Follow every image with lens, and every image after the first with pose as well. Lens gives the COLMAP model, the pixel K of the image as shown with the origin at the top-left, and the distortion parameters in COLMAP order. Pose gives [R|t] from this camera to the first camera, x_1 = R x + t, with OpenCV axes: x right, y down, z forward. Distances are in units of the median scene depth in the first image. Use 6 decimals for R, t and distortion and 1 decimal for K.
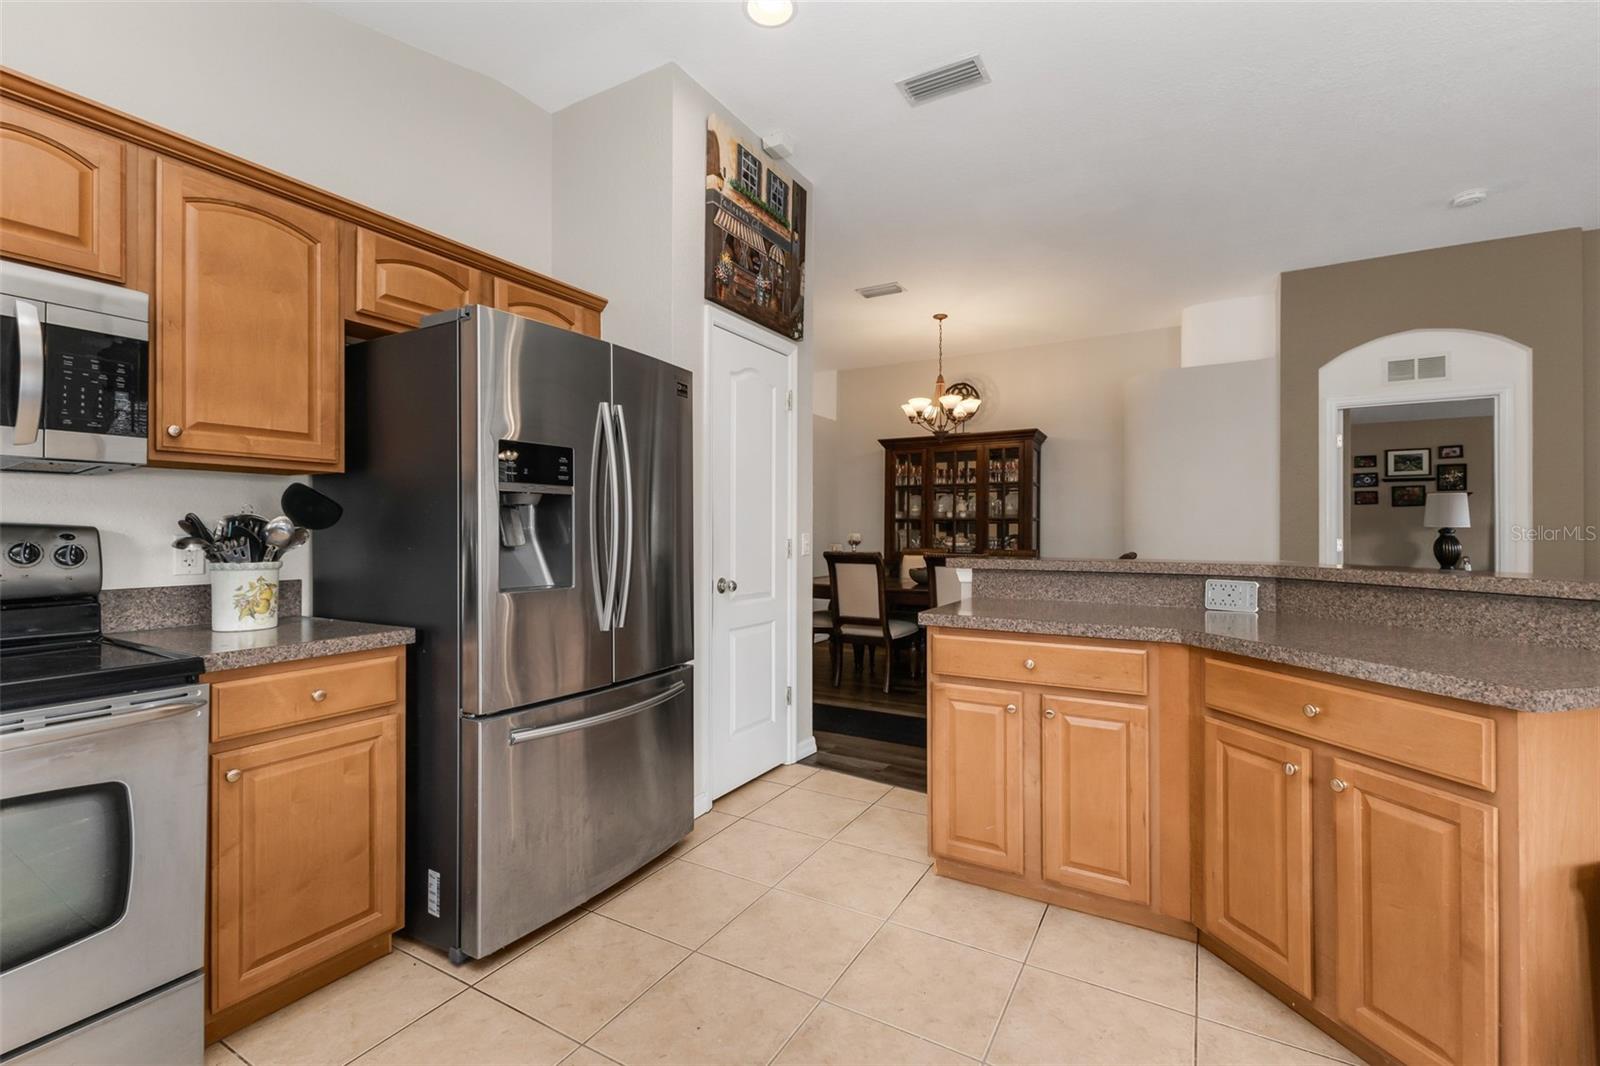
lens RADIAL K [[689.4, 0, 779.0], [0, 689.4, 533.1], [0, 0, 1]] dist [-0.001111, -0.000308]
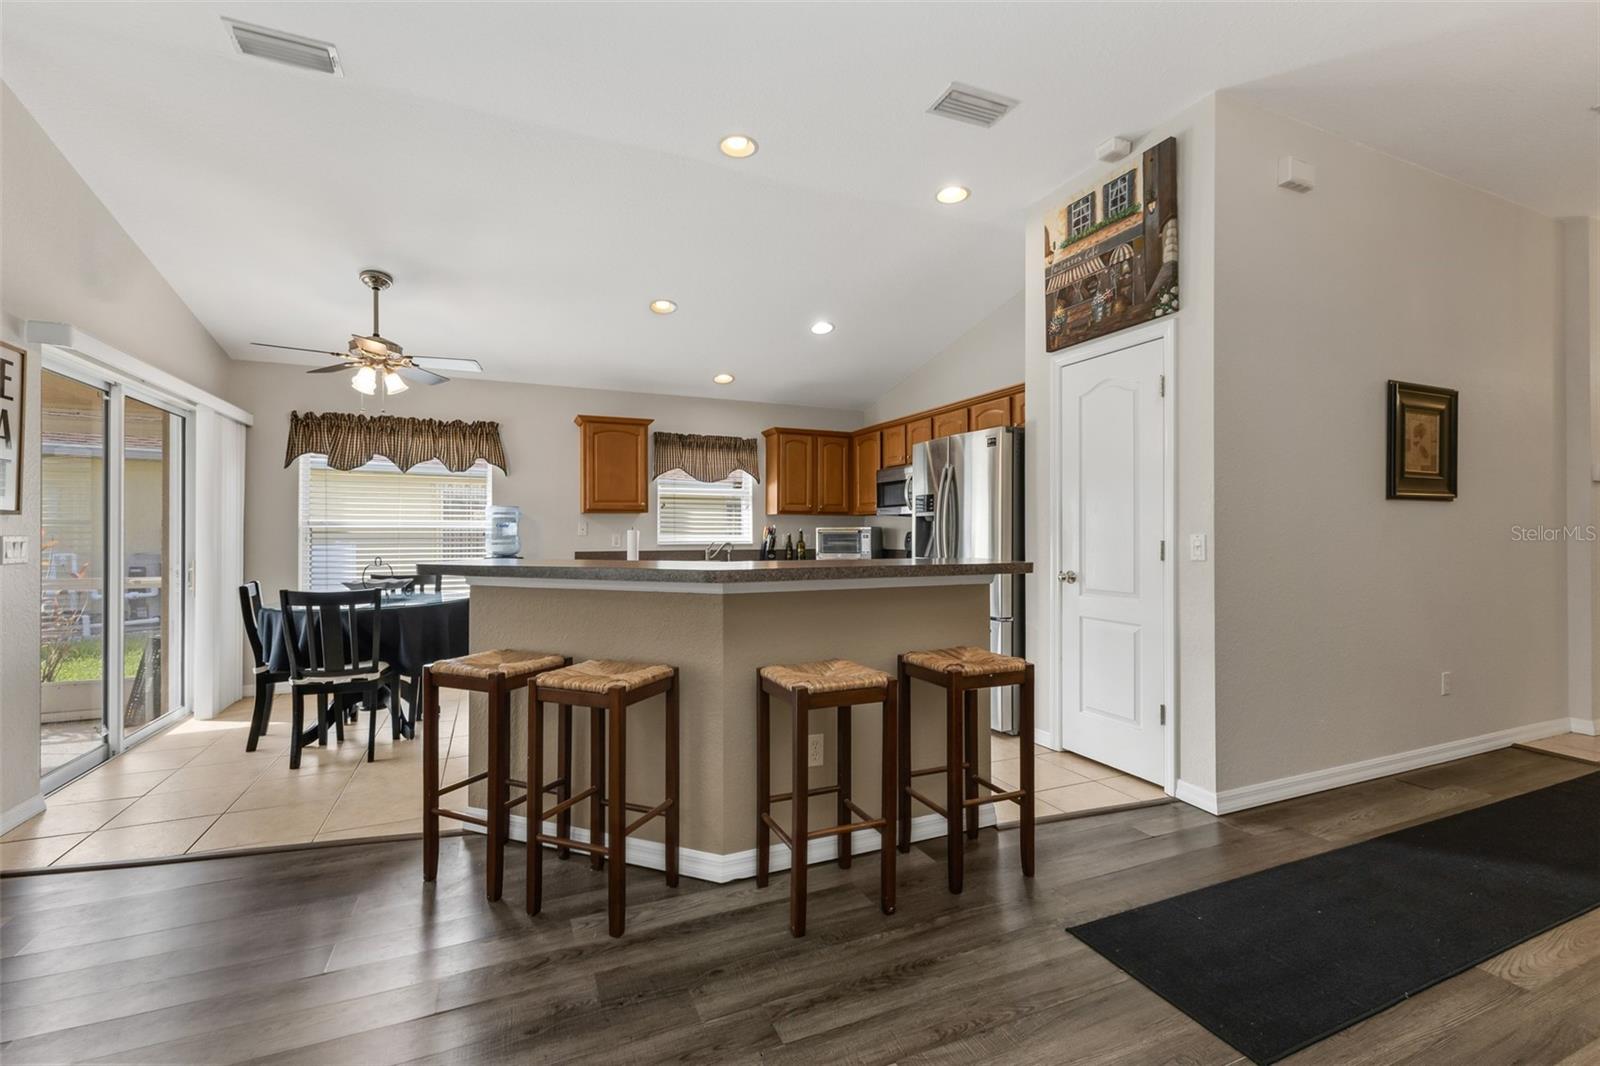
lens RADIAL K [[687.1, 0, 800.0], [0, 687.1, 533.0], [0, 0, 1]] dist [0.002677, -0.000014]
pose [[-0.567606, -0.000817, -0.823300, 1.215812], [-0.001755, 0.999998, 0.000218, -0.000170], [0.823299, 0.001569, -0.567606, 1.333164]]
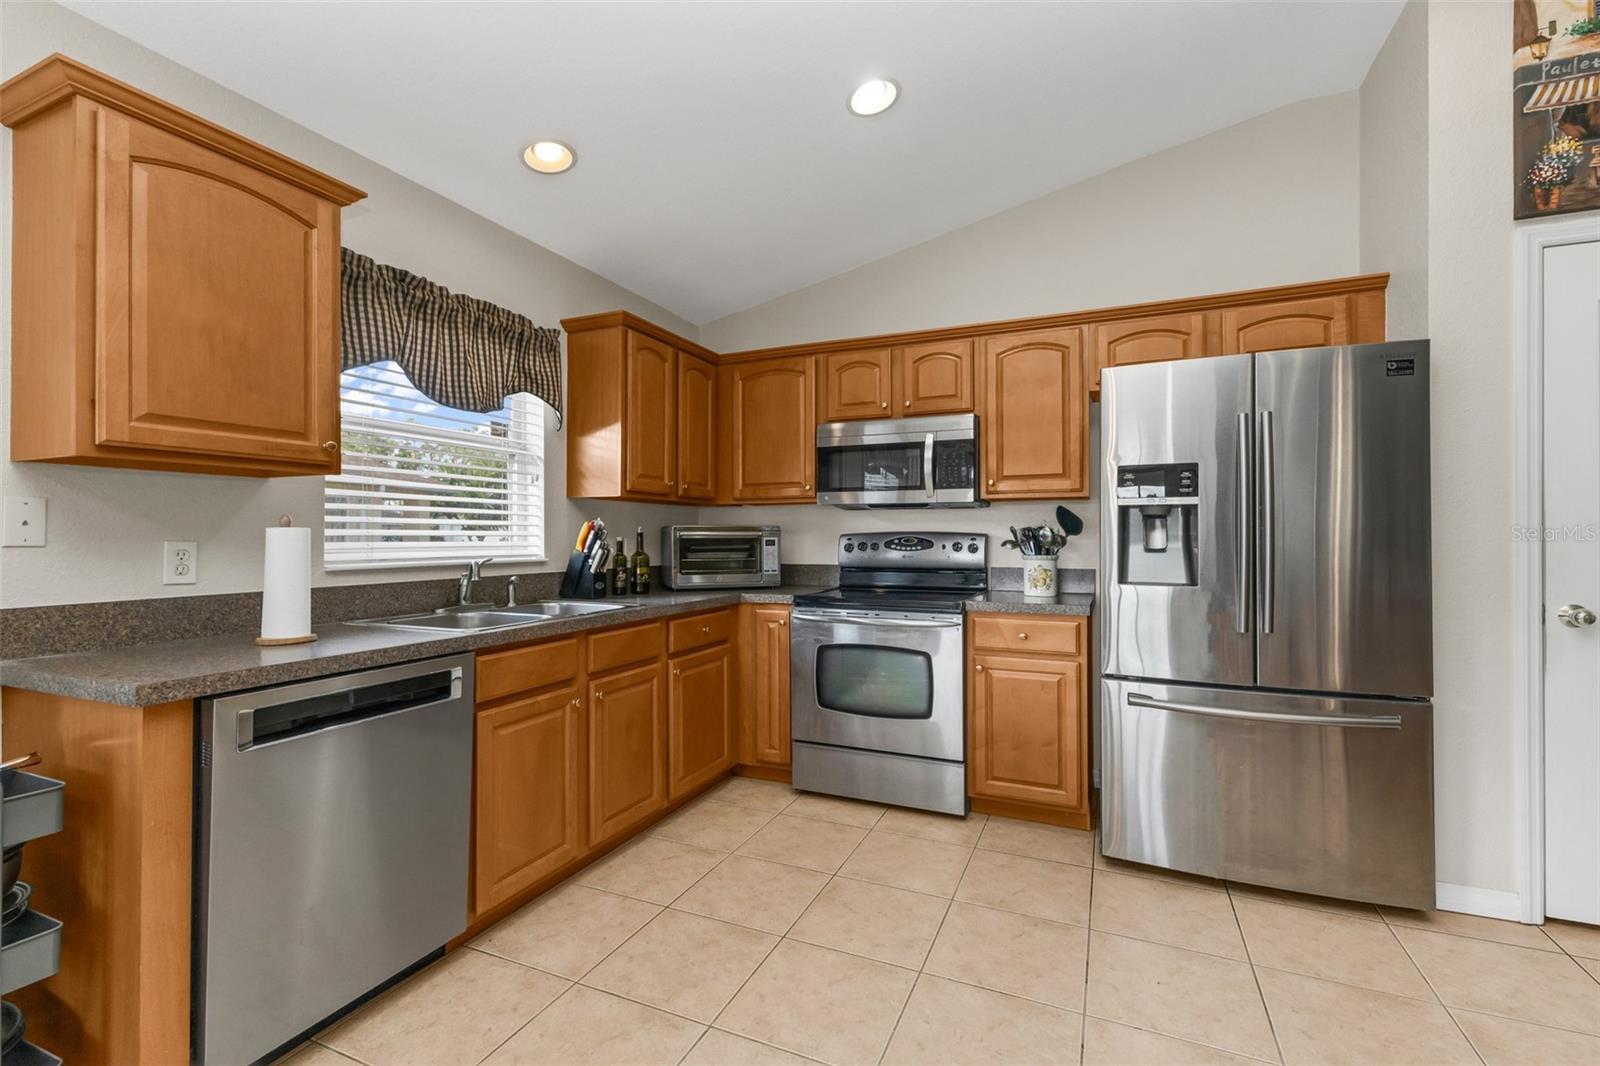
lens RADIAL K [[688.8, 0, 825.4], [0, 688.8, 531.0], [0, 0, 1]] dist [-0.009041, -0.000215]
pose [[0.134272, -0.005899, -0.990927, 0.505994], [-0.003239, 0.999974, -0.006392, -0.002110], [0.990939, 0.004068, 0.134250, 0.173068]]
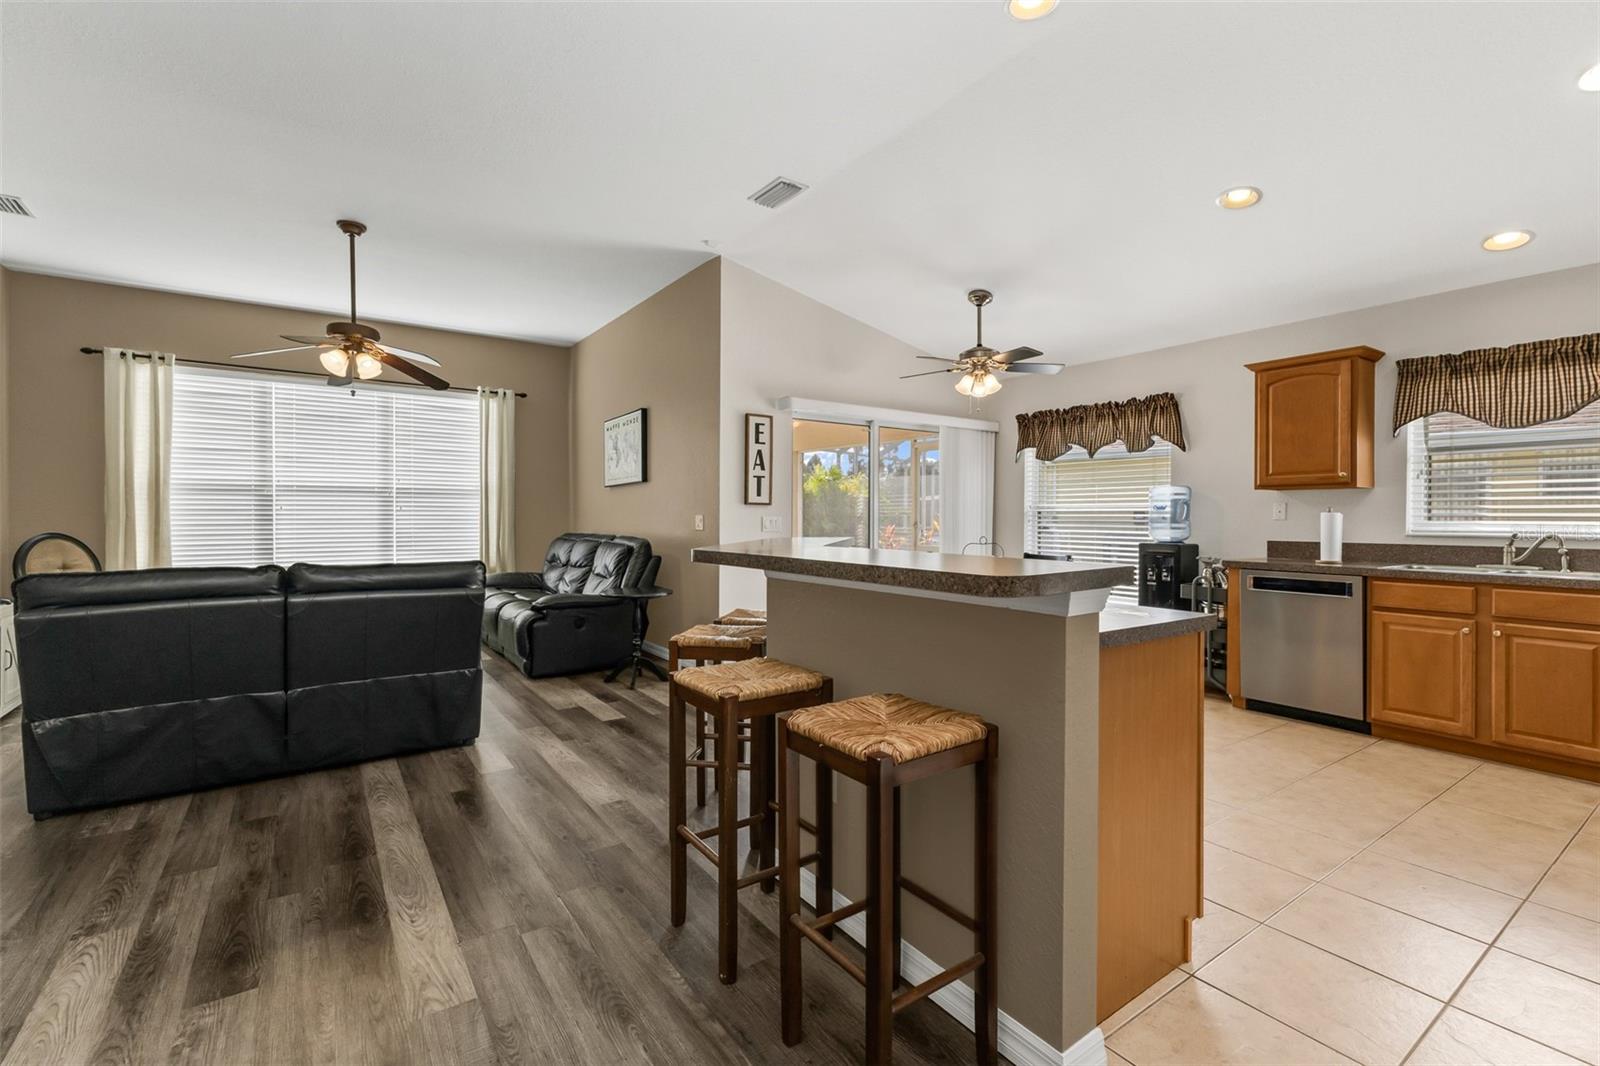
lens RADIAL K [[706.8, 0, 810.9], [0, 706.8, 520.2], [0, 0, 1]] dist [0.002187, -0.000788]
pose [[-0.922092, -0.006628, 0.386913, 0.239950], [-0.004415, 0.999968, 0.006610, 0.003672], [-0.386945, 0.004387, -0.922092, 1.531320]]
